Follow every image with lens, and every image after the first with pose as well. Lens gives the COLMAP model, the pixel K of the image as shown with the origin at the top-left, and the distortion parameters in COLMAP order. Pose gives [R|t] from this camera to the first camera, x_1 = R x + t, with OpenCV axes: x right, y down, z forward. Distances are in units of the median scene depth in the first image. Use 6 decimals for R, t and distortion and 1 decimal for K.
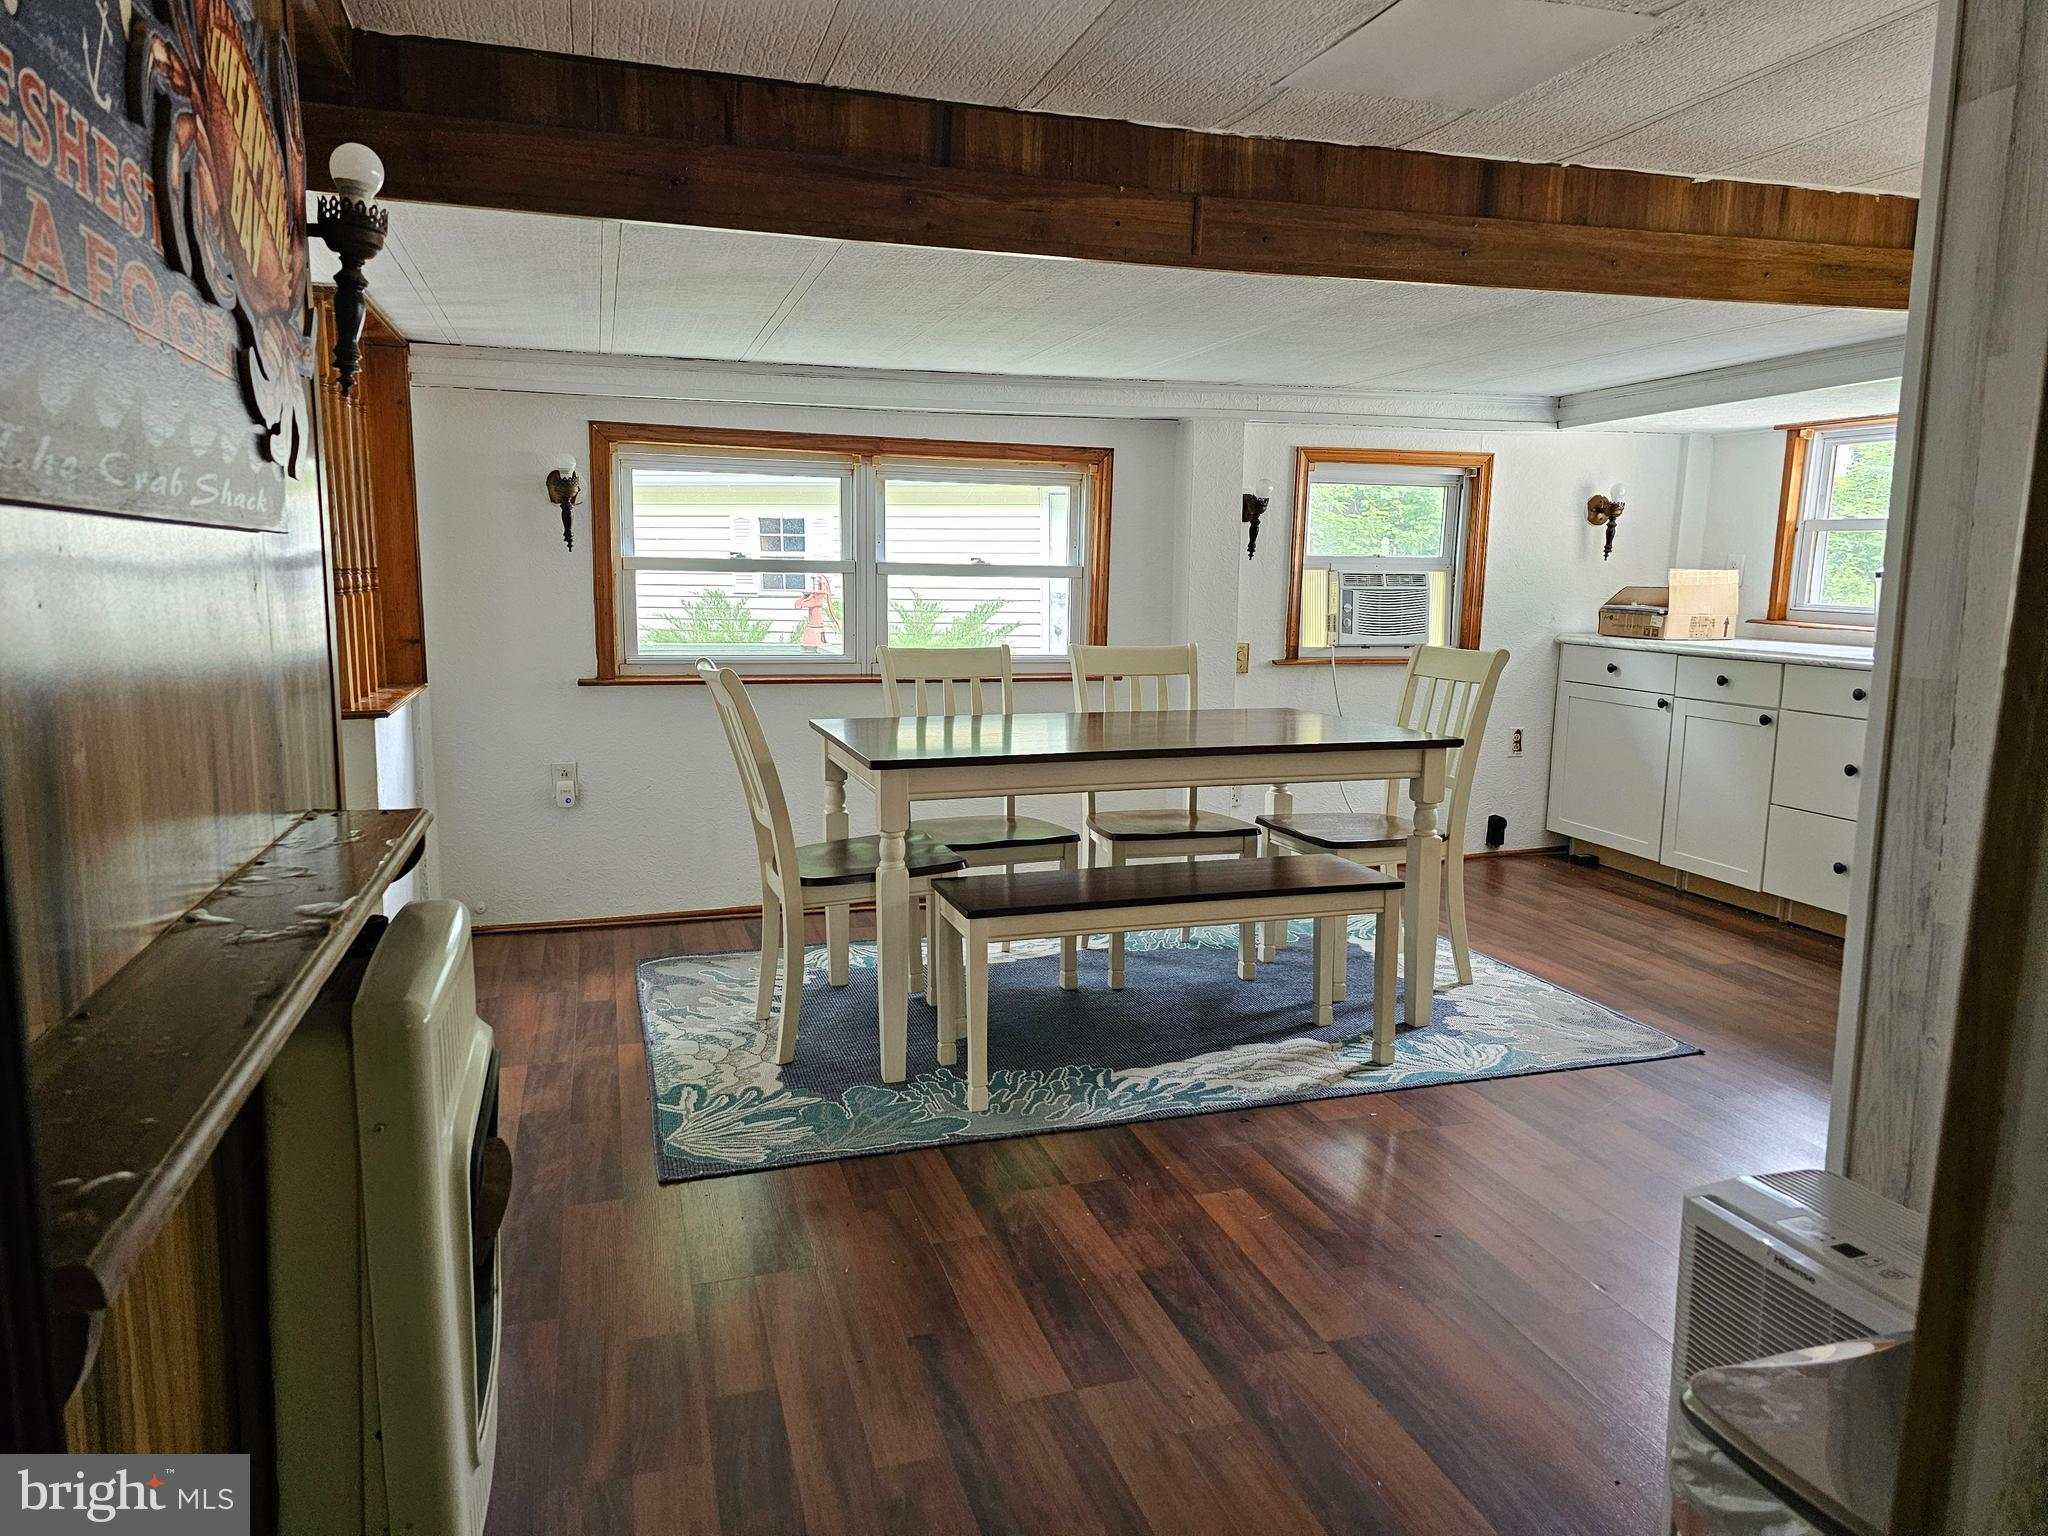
lens RADIAL K [[1381.0, 0, 1034.2], [0, 1381.0, 764.9], [0, 0, 1]] dist [0.061699, -0.040212]
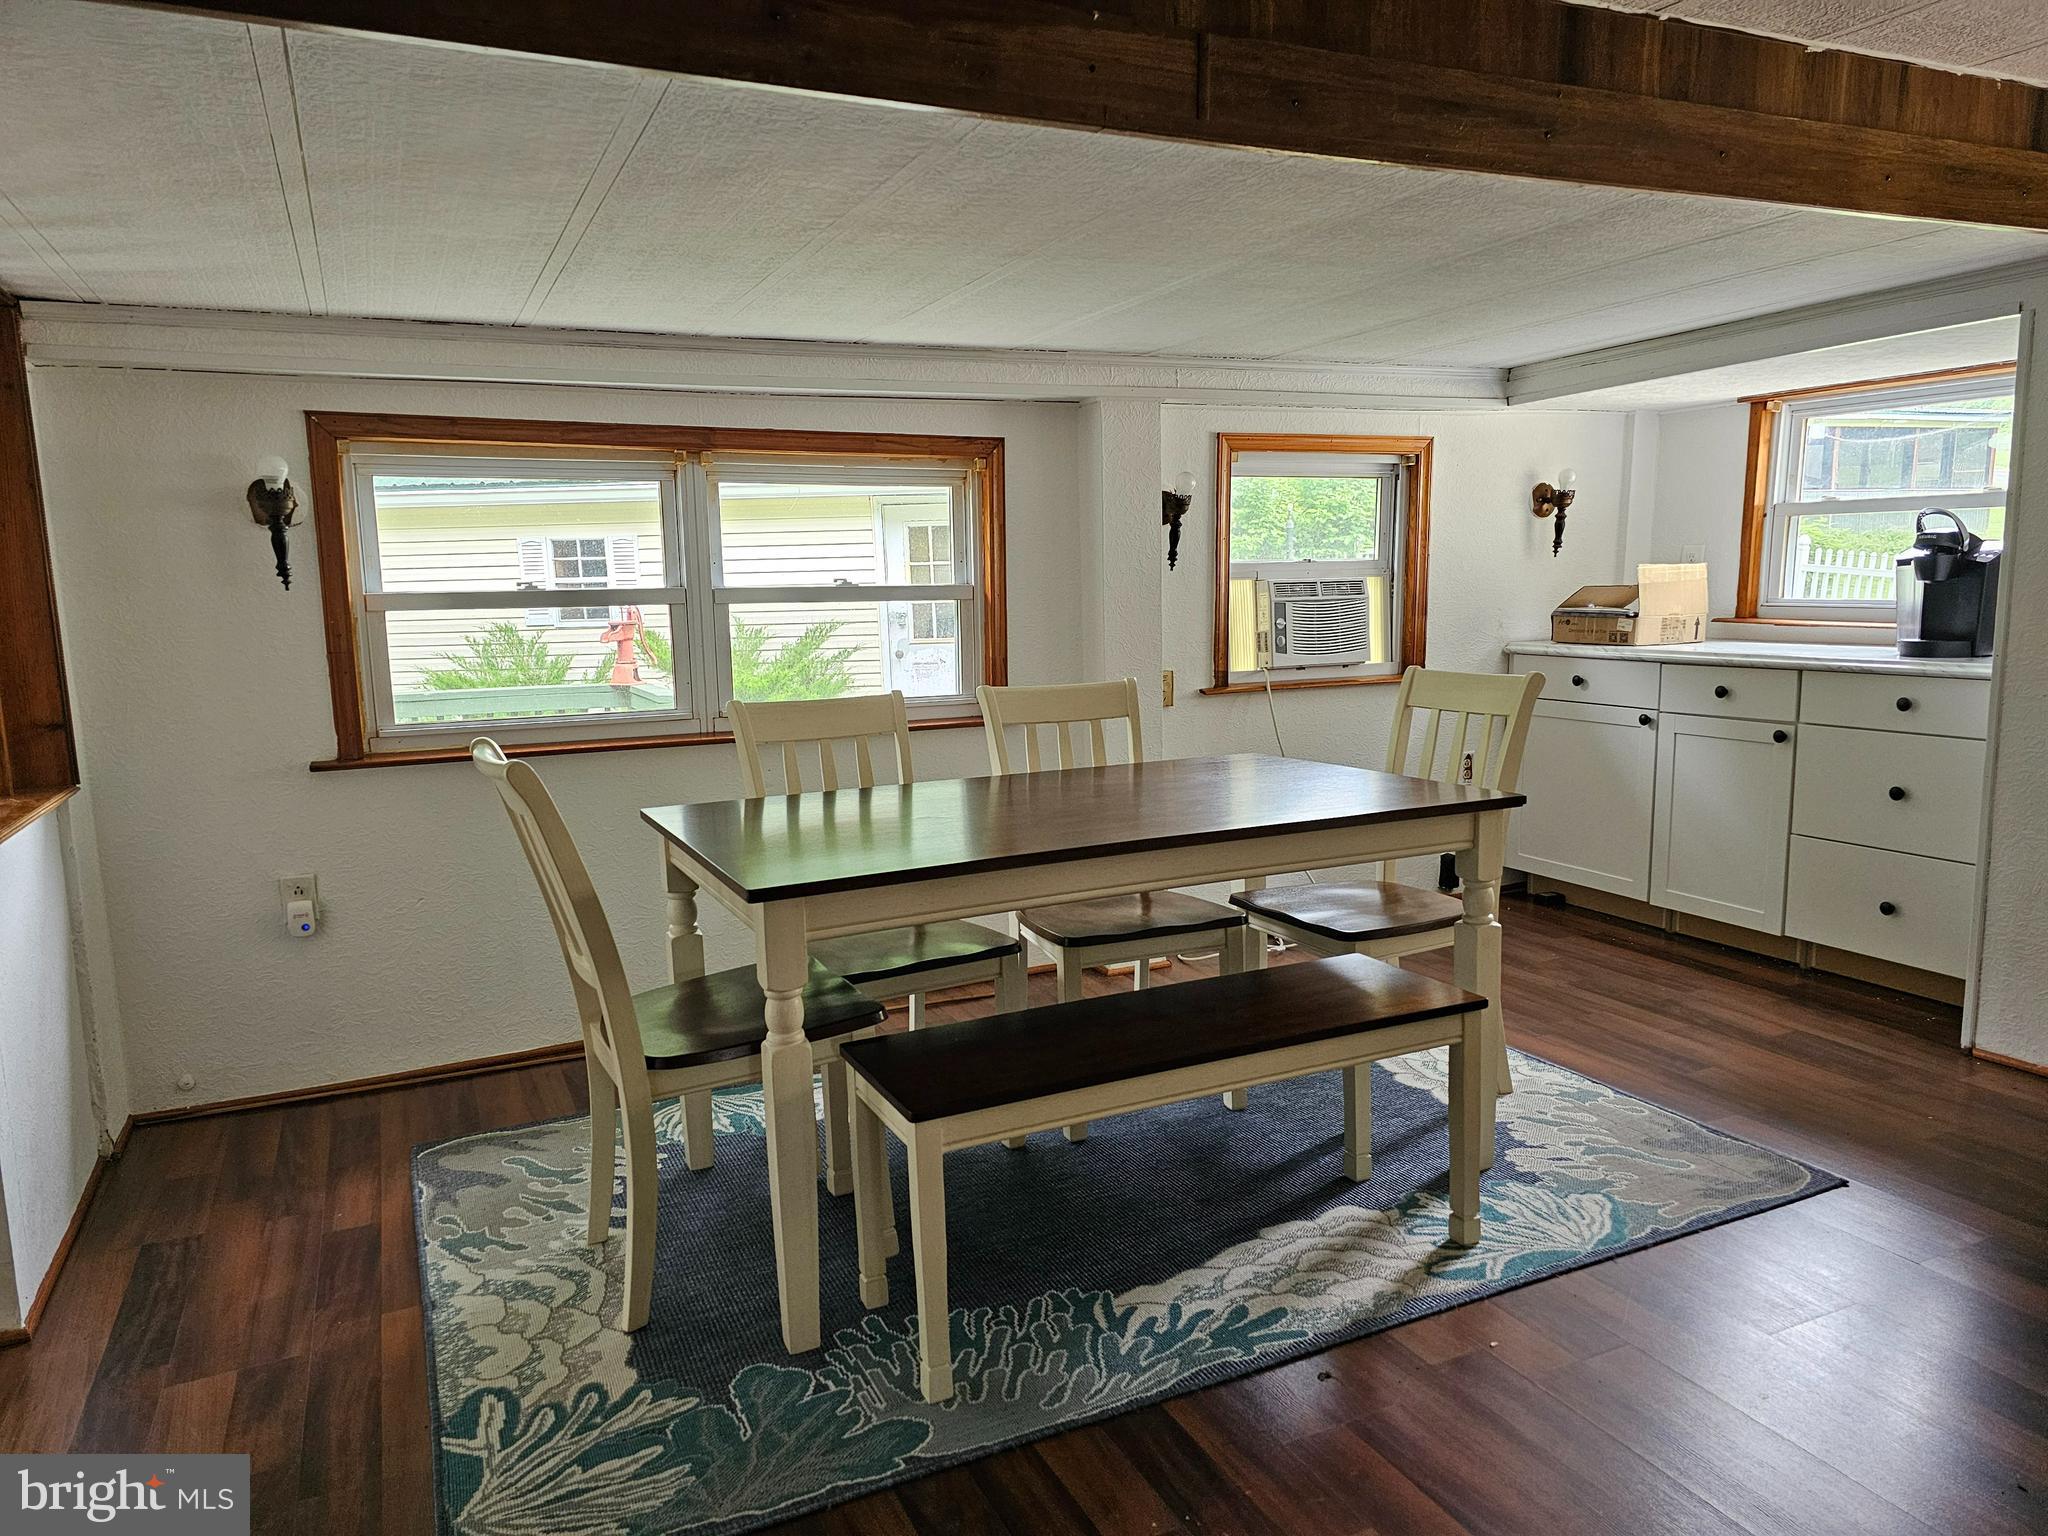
lens RADIAL K [[1381.0, 0, 1029.2], [0, 1381.0, 785.6], [0, 0, 1]] dist [0.061699, -0.040212]
pose [[0.990658, -0.054075, 0.125192, -0.047921], [0.053446, 0.998536, 0.008381, -0.038159], [-0.125462, -0.001611, 0.992097, 0.233587]]
